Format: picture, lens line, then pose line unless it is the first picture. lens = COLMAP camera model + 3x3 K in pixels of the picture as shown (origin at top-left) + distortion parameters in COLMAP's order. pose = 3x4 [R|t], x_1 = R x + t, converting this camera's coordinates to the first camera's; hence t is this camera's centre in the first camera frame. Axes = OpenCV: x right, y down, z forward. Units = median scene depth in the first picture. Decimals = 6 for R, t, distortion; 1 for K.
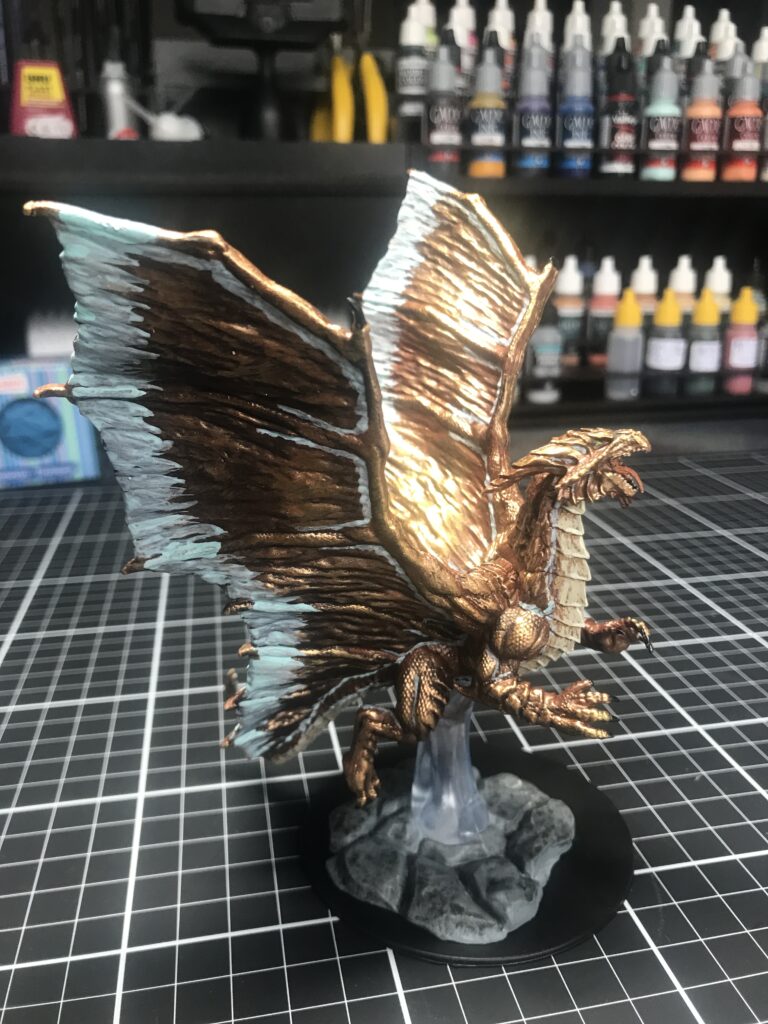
lens RADIAL K [[864.0, 0, 384.0], [0, 864.0, 512.0], [0, 0, 1]] dist [-0.012009, 0.009029]
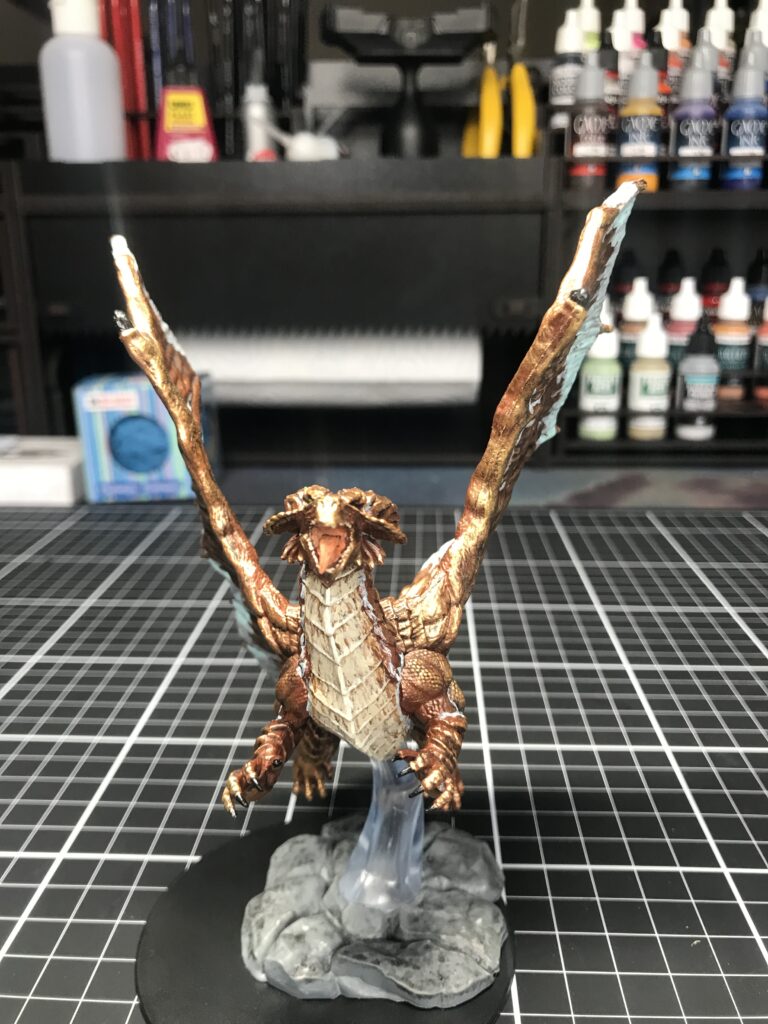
lens RADIAL K [[864.0, 0, 384.0], [0, 864.0, 512.0], [0, 0, 1]] dist [-0.012009, 0.009029]
pose [[0.970044, 0.064614, -0.234177, 0.095192], [-0.068582, 0.997606, -0.008835, -0.022957], [0.233046, 0.024631, 0.972154, 0.059312]]
